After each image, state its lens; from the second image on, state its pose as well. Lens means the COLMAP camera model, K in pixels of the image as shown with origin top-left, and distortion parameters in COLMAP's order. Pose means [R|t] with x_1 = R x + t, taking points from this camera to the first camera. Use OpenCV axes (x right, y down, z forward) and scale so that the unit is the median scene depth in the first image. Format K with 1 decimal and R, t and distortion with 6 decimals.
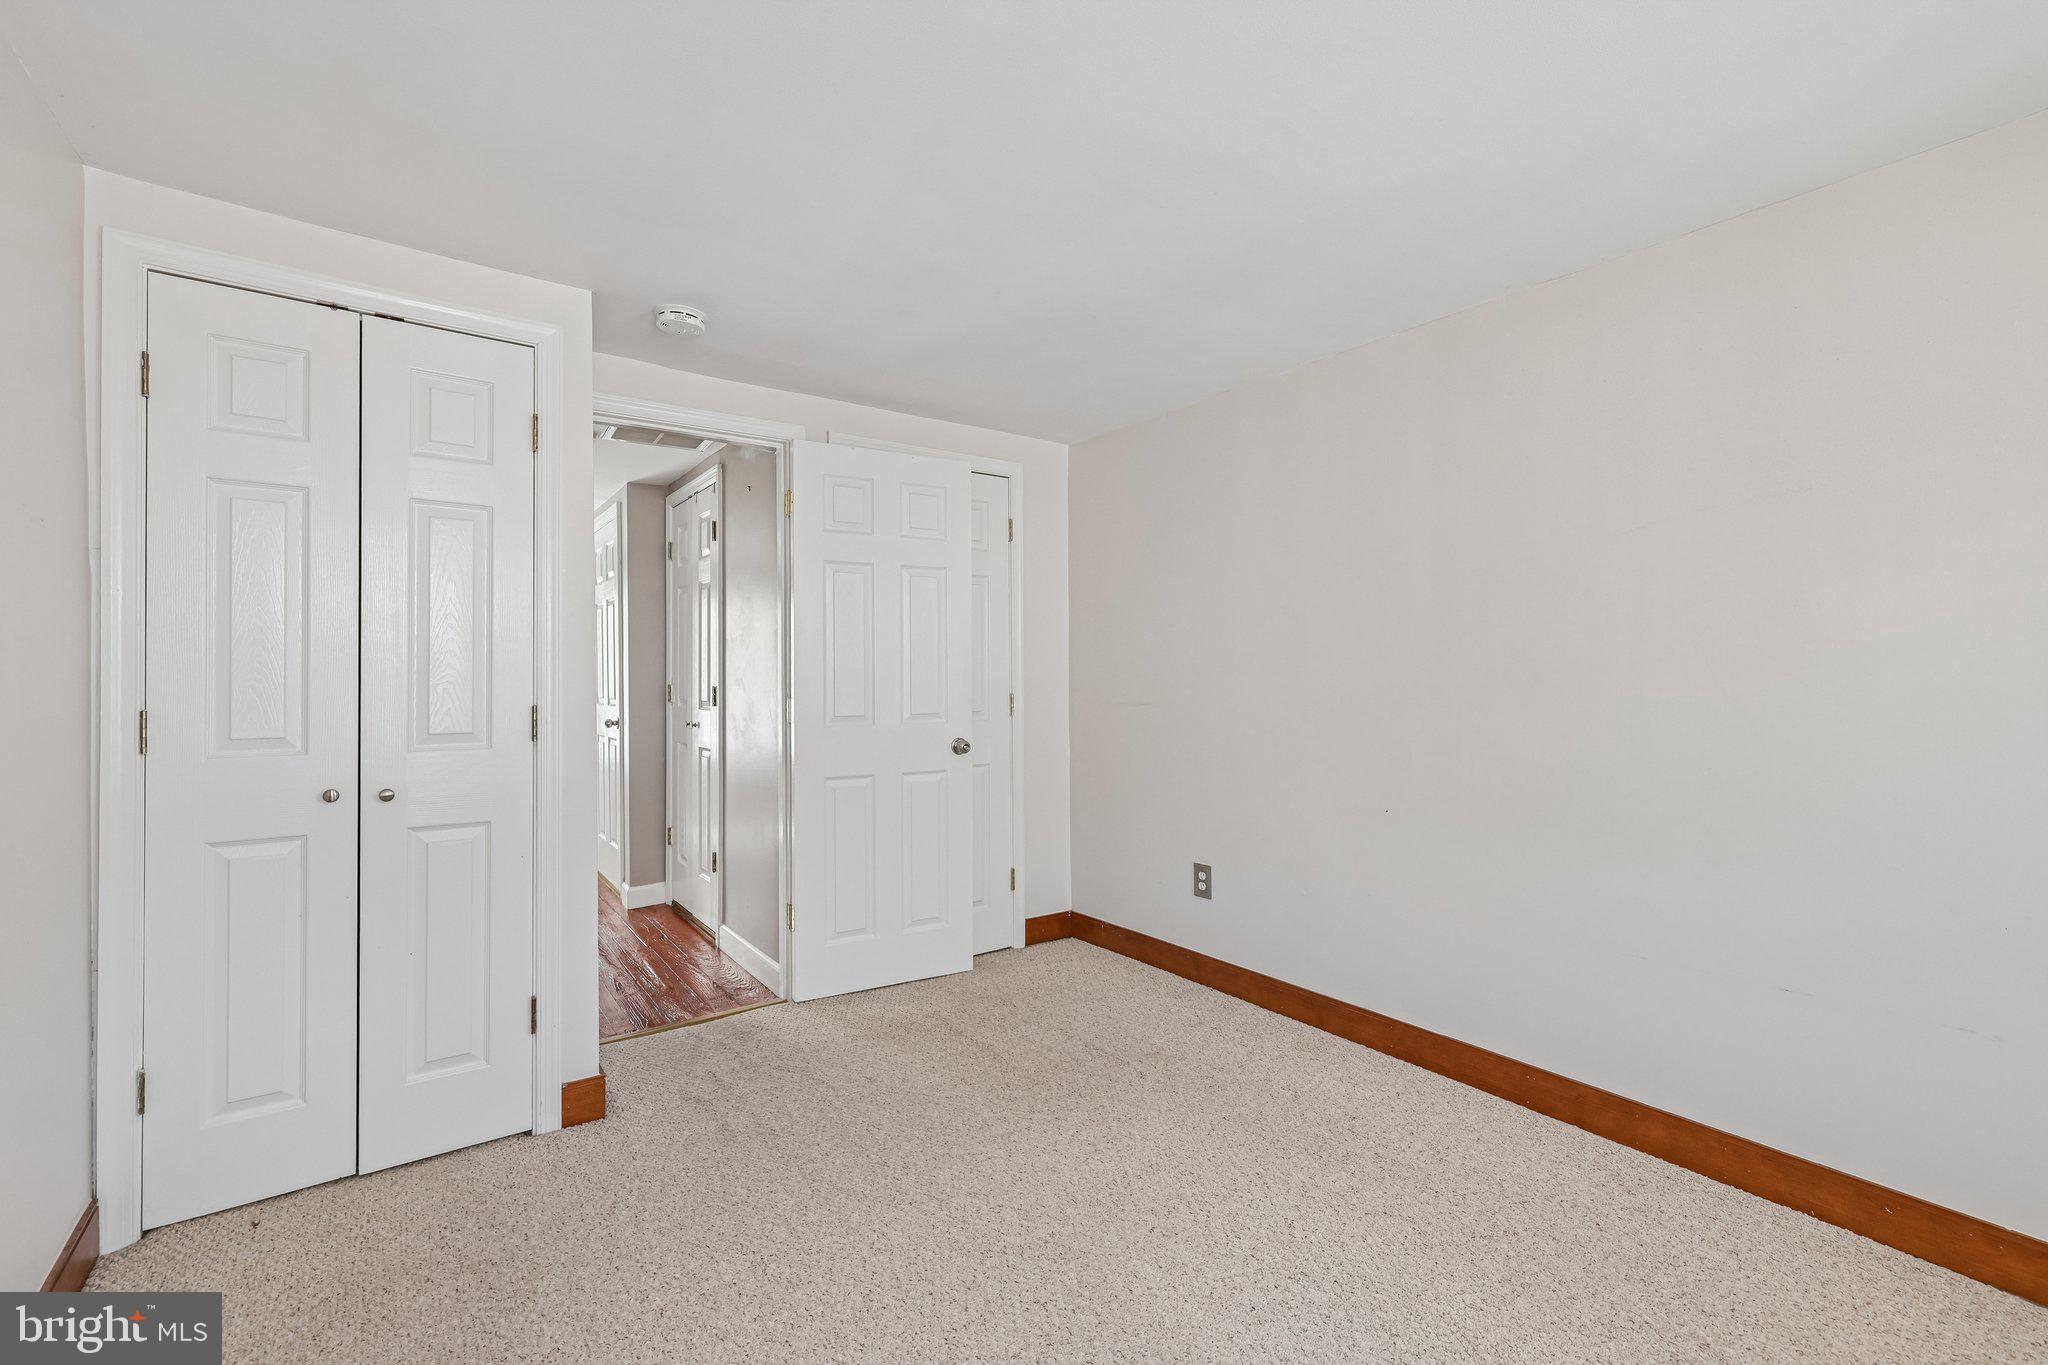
lens RADIAL K [[882.2, 0, 1007.2], [0, 882.2, 681.0], [0, 0, 1]] dist [0.002852, 0.001088]
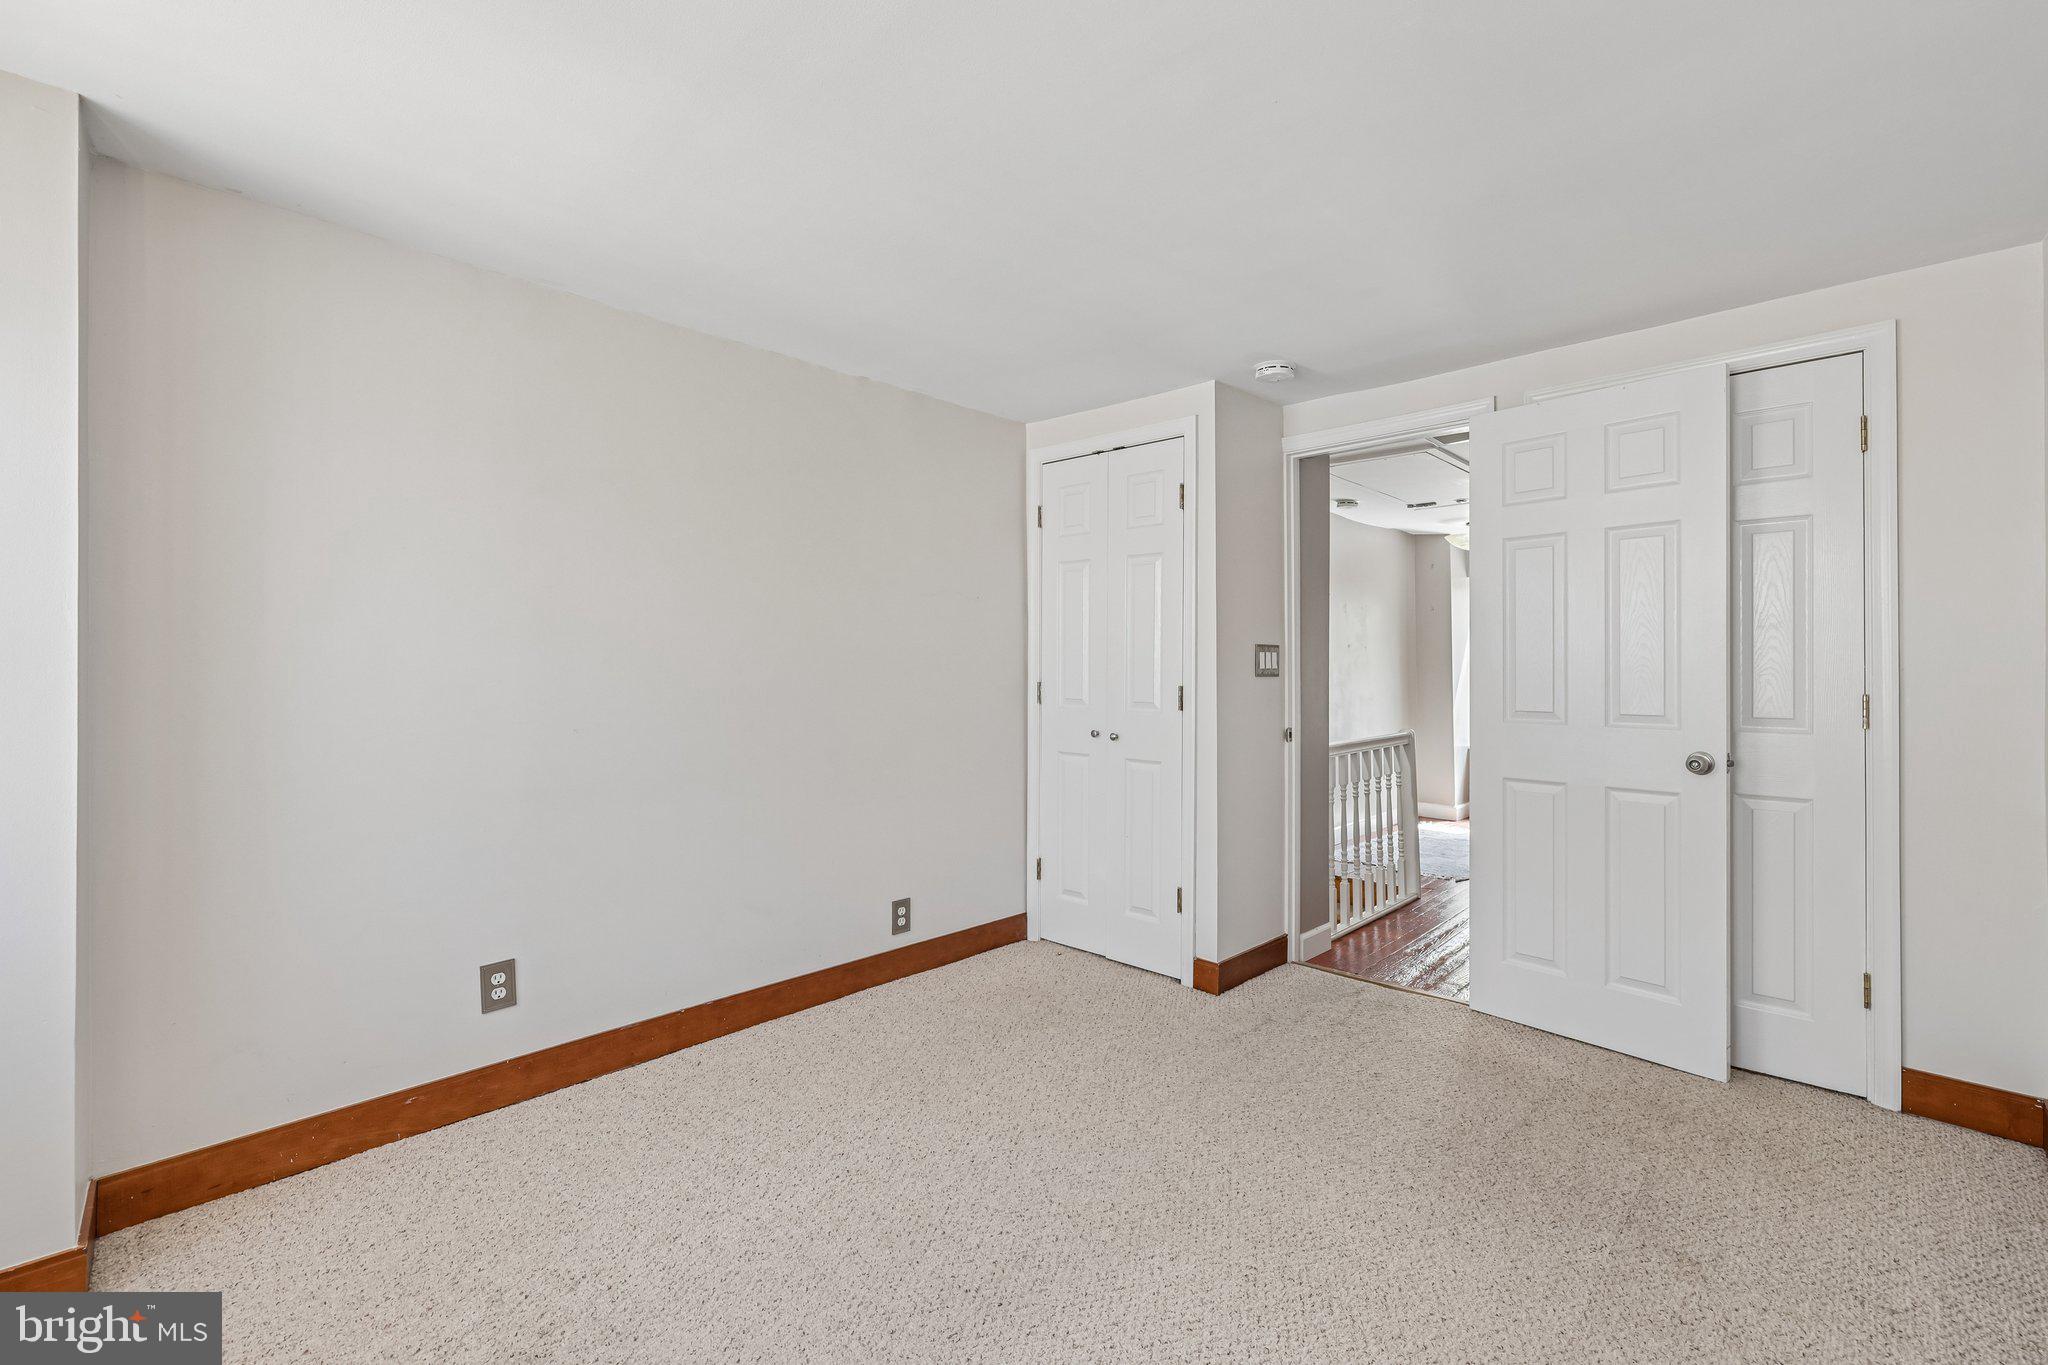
lens RADIAL K [[882.2, 0, 1005.2], [0, 882.2, 664.1], [0, 0, 1]] dist [0.002852, 0.001088]
pose [[0.180718, 0.009087, -0.983493, 0.656625], [-0.000659, 0.999958, 0.009118, -0.016345], [0.983535, -0.000999, 0.180717, 0.364915]]
